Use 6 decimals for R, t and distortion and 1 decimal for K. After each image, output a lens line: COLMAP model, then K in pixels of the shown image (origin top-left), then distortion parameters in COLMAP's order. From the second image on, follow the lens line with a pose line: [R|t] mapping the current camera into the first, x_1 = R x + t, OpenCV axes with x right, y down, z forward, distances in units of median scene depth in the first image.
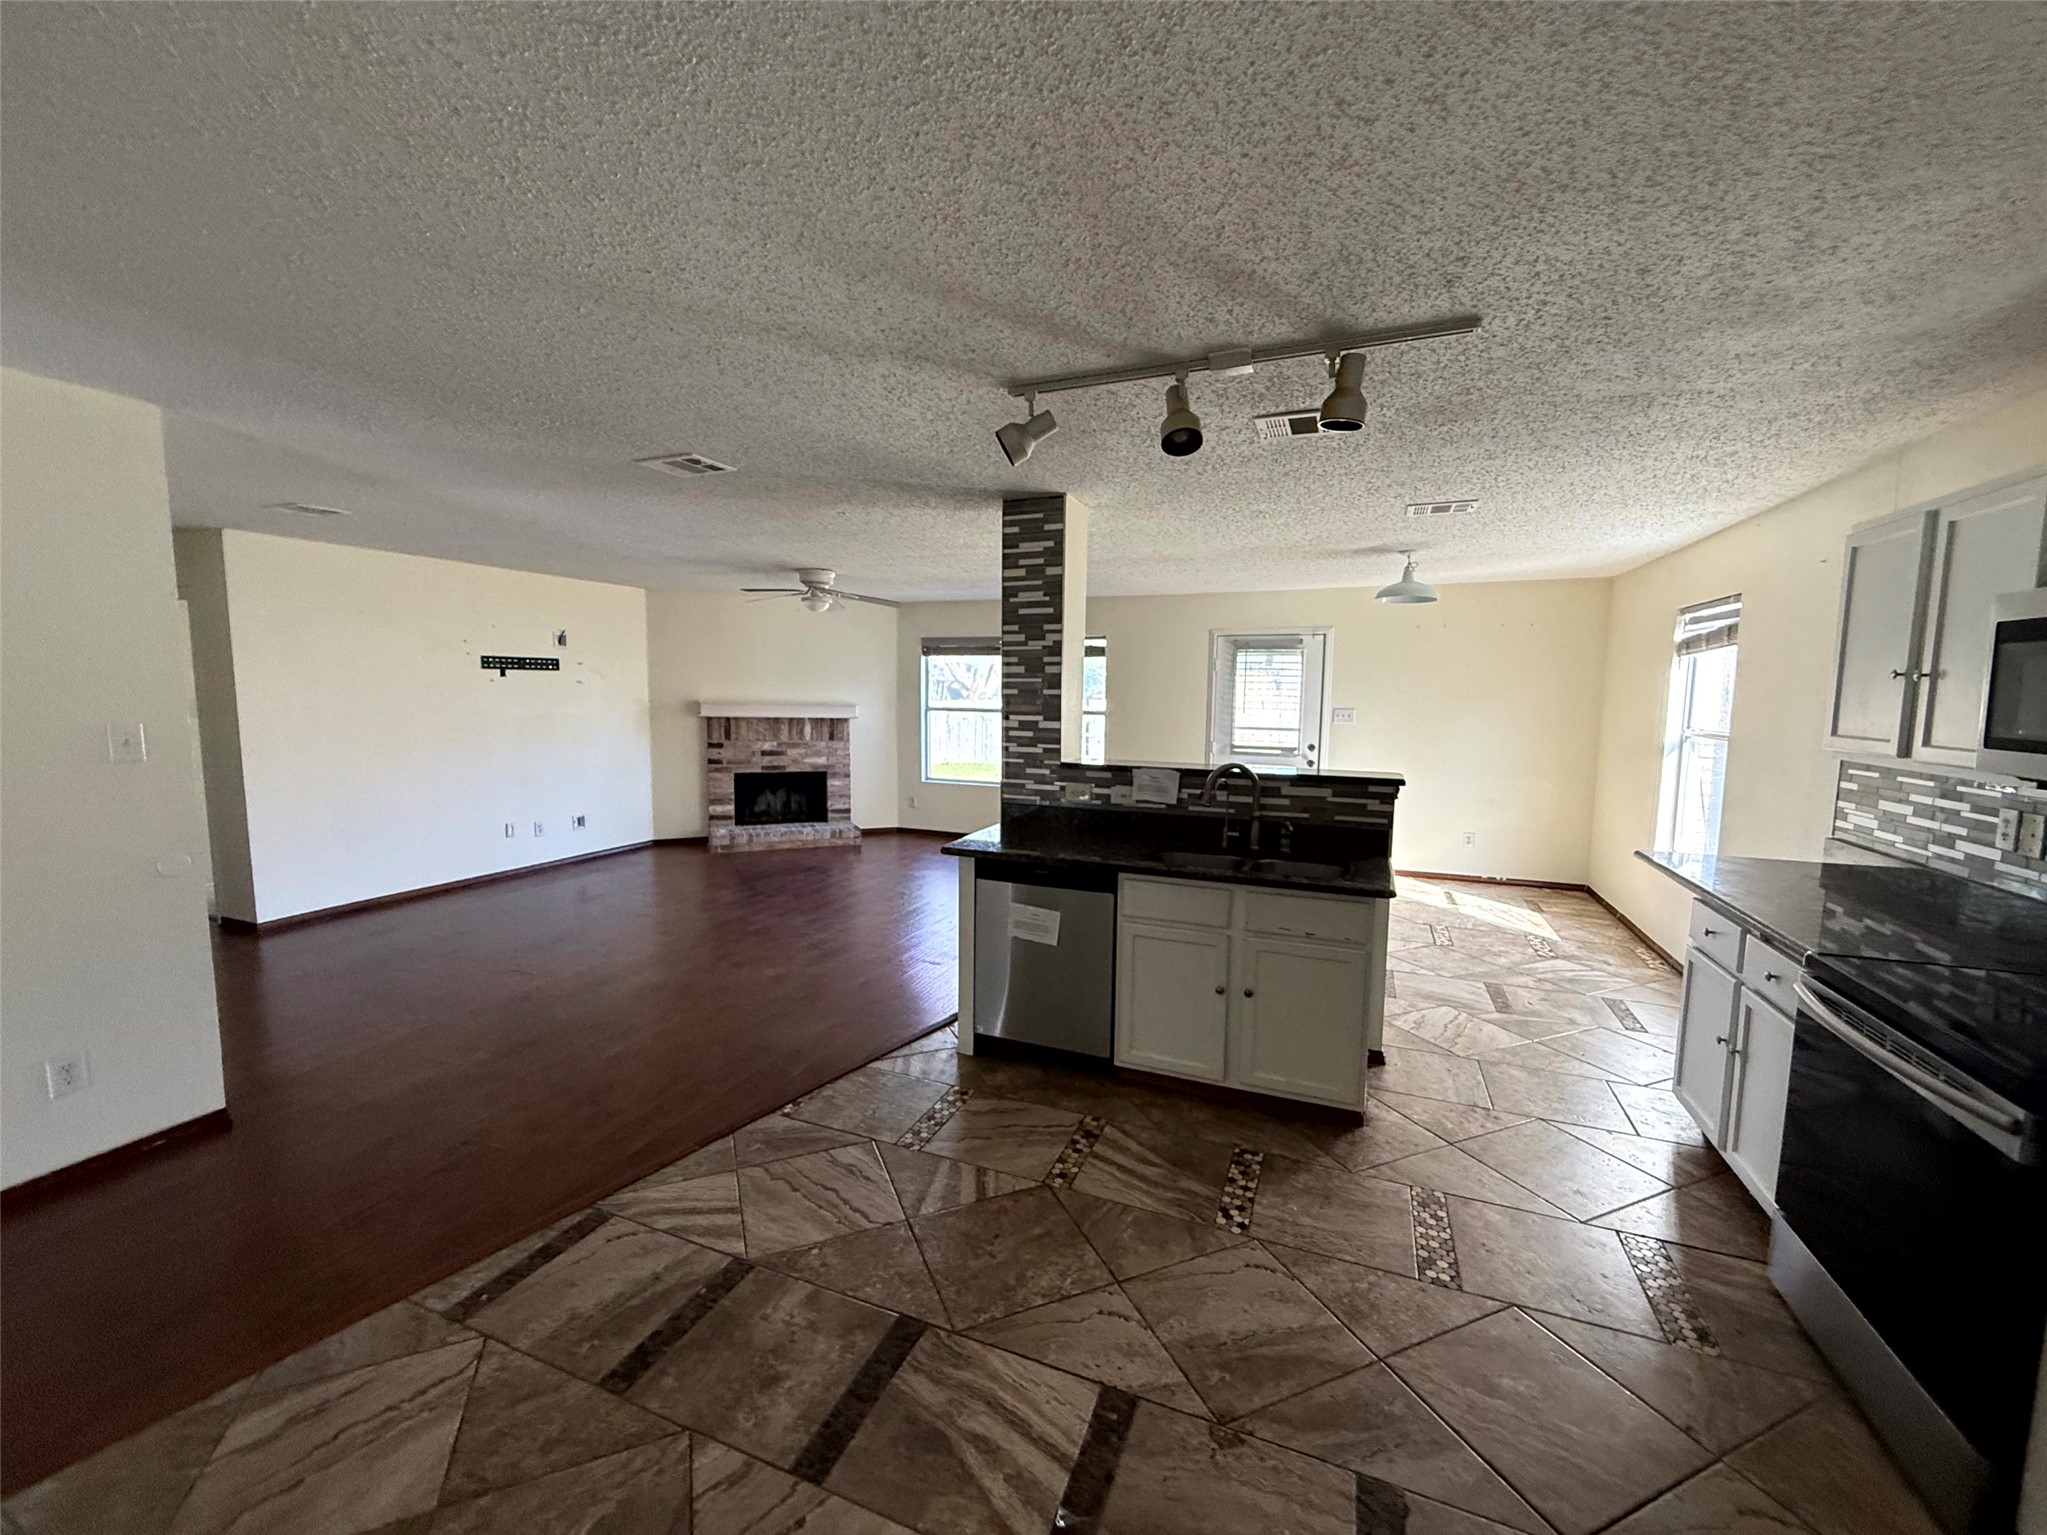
lens RADIAL K [[814.5, 0, 1024.0], [0, 814.5, 770.8], [0, 0, 1]] dist [0.000994, 0.000177]
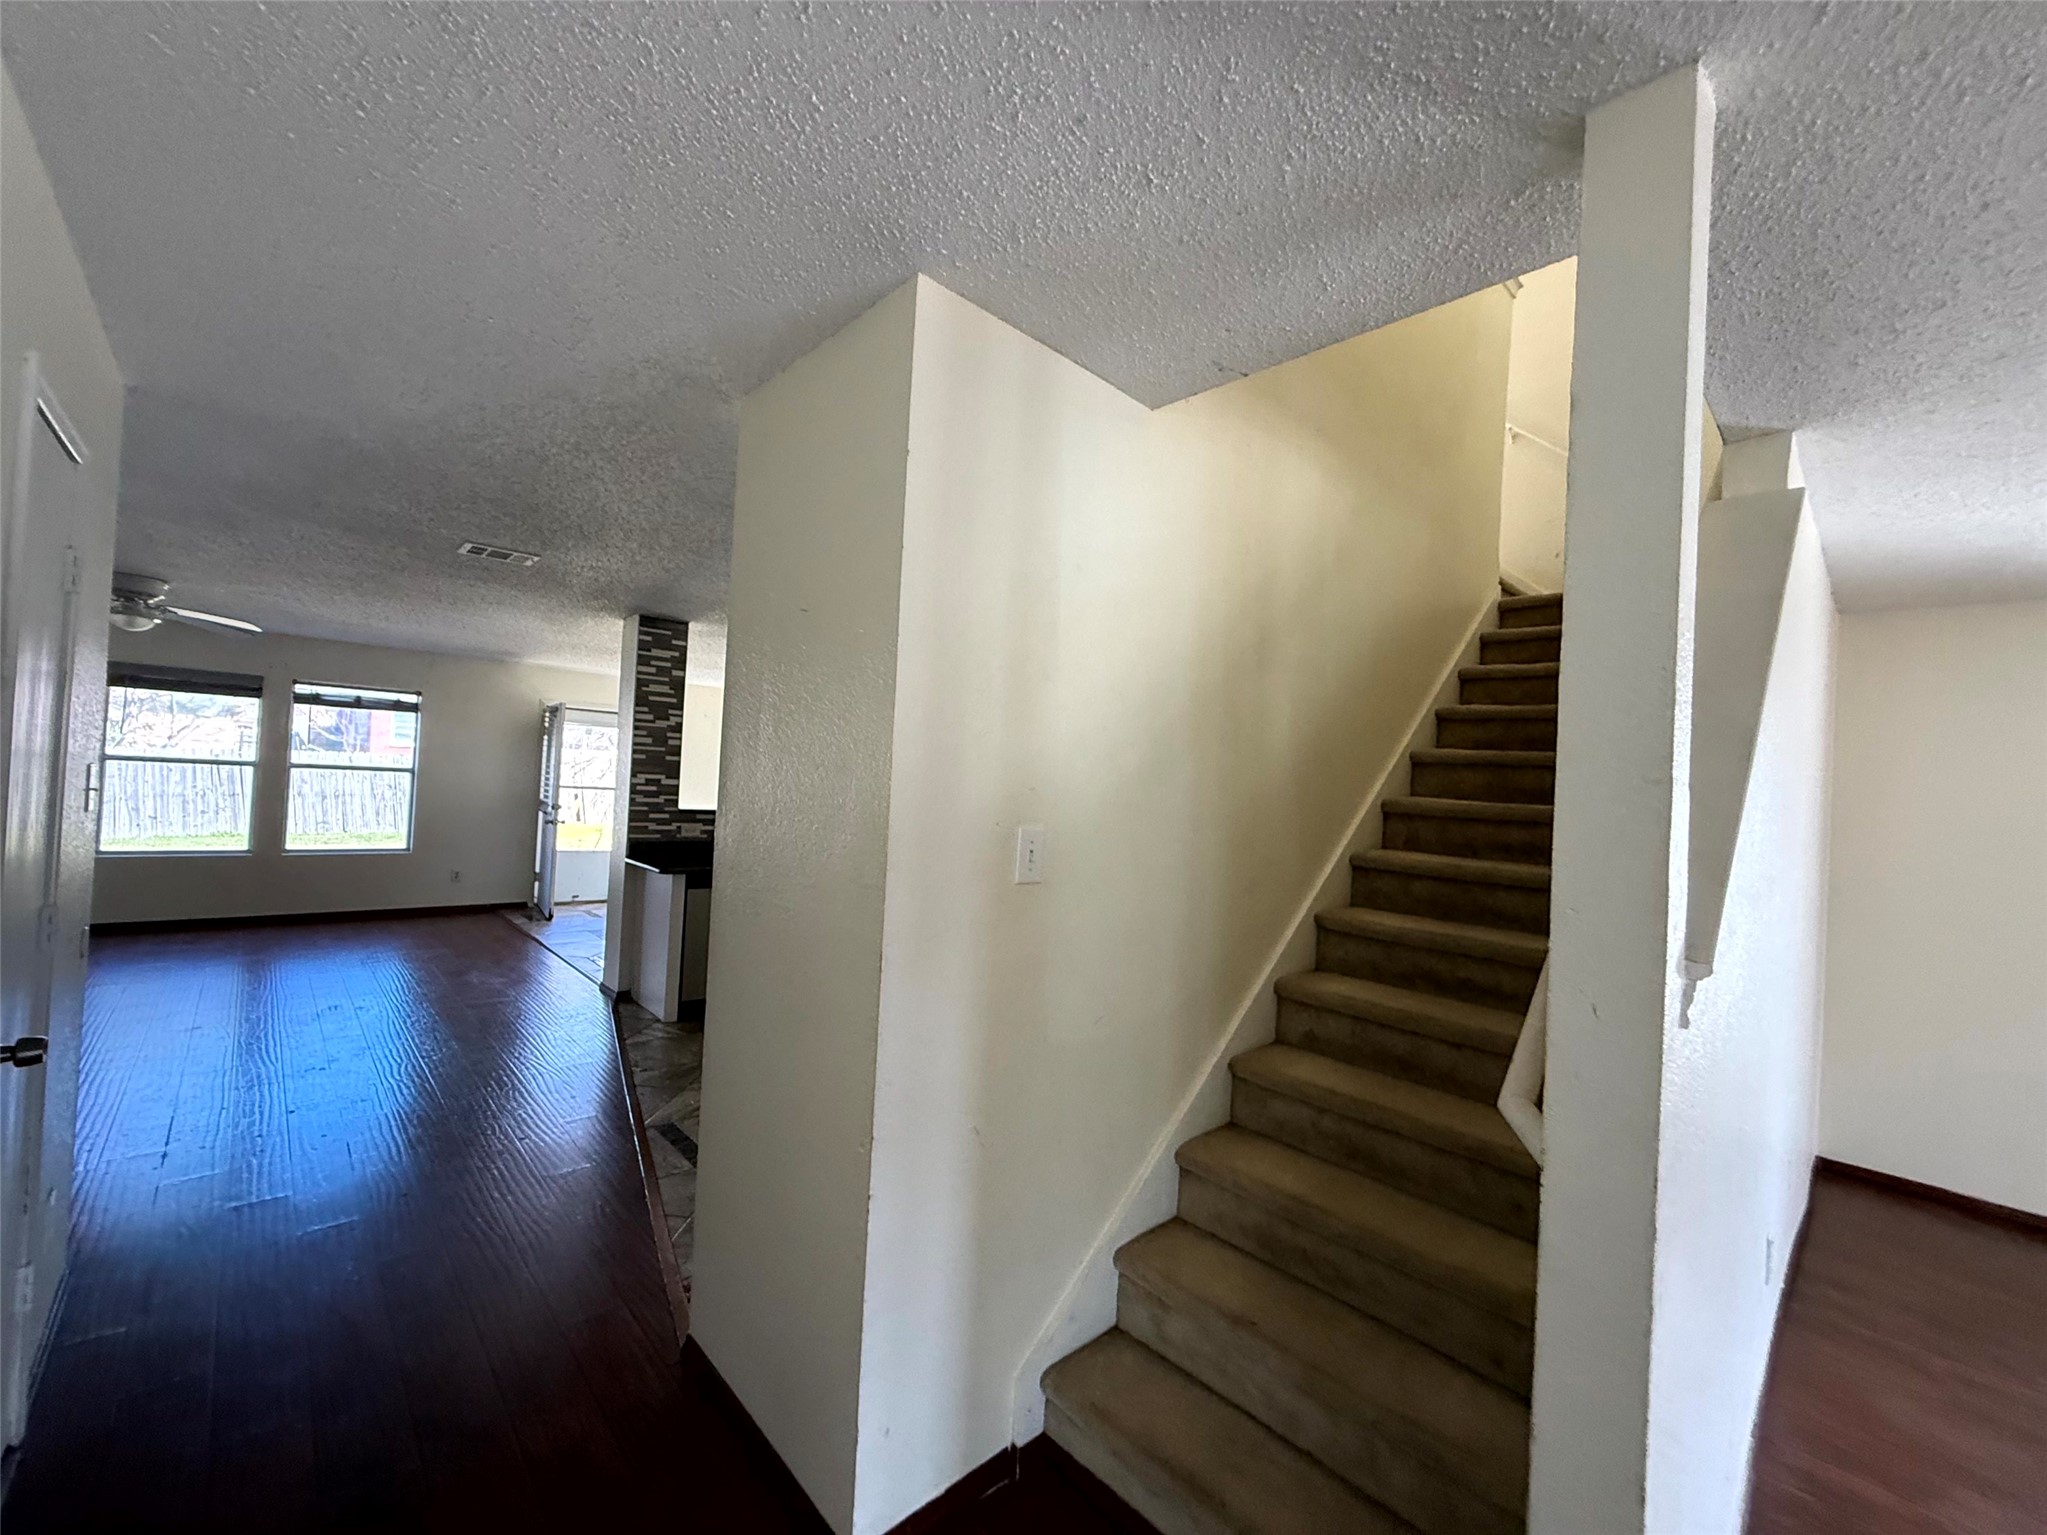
lens RADIAL K [[814.5, 0, 1022.7], [0, 814.5, 770.3], [0, 0, 1]] dist [0.000994, 0.000177]
pose [[0.408707, 0.029092, 0.912202, -0.964952], [0.045831, 0.997577, -0.052349, 0.023211], [-0.911514, 0.063202, 0.406383, -0.106324]]
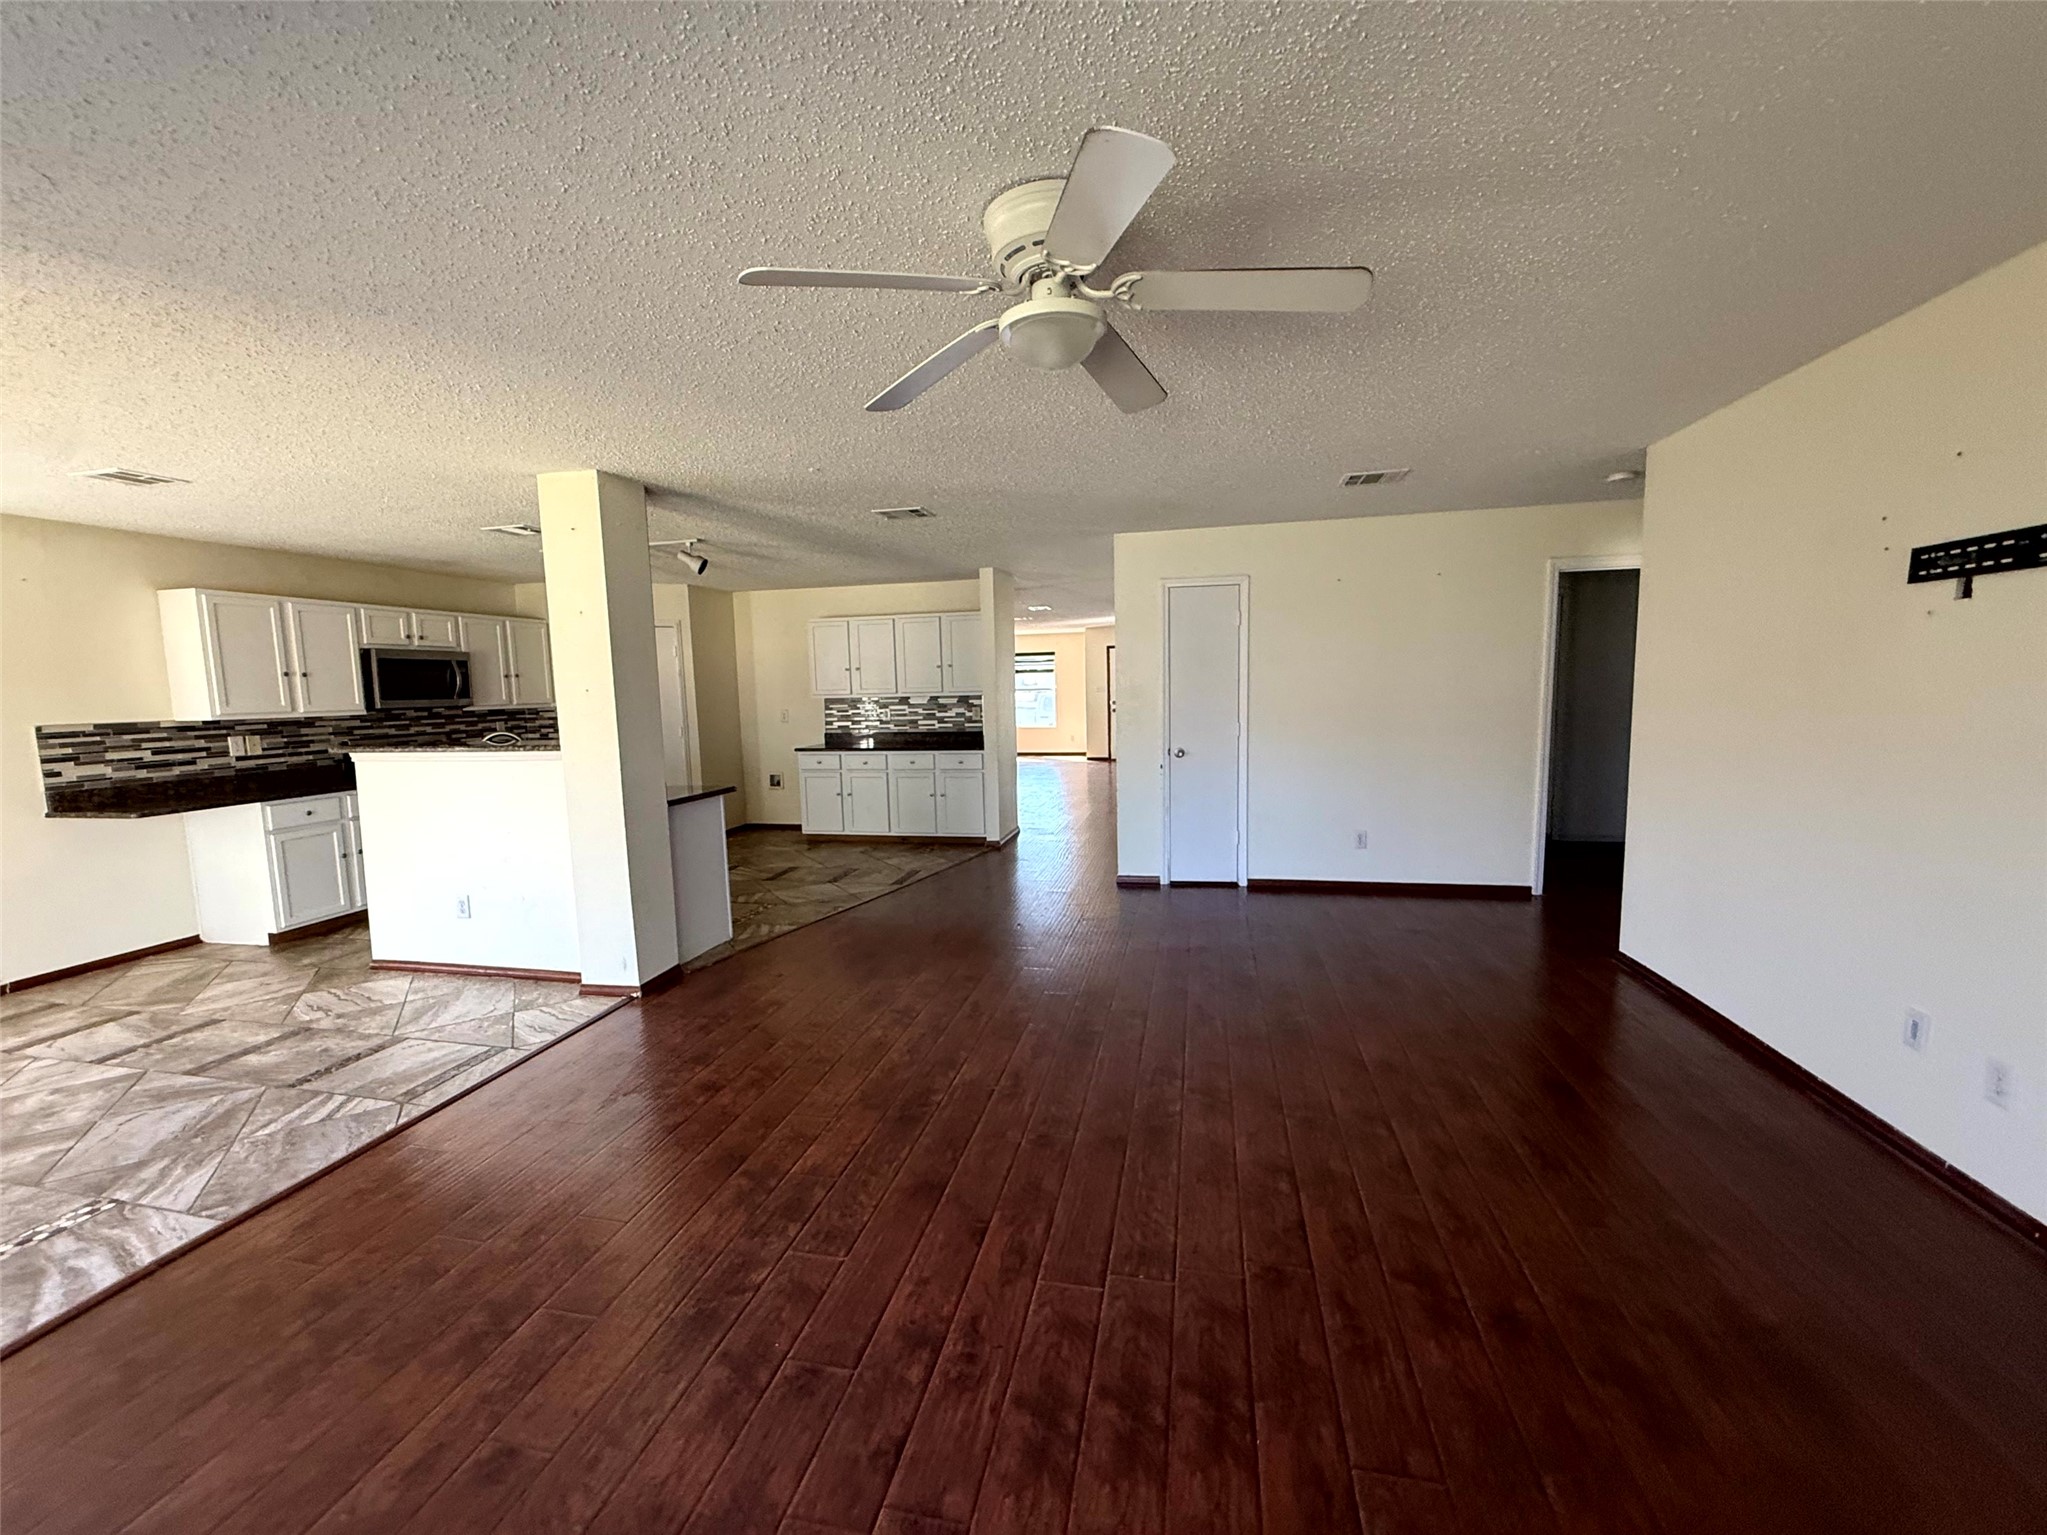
lens RADIAL K [[814.5, 0, 1021.0], [0, 814.5, 773.2], [0, 0, 1]] dist [0.000994, 0.000177]
pose [[-0.986510, 0.034428, -0.160037, -0.228543], [0.000486, 0.978245, 0.207452, -0.136598], [0.163698, 0.204576, -0.965066, 1.519244]]
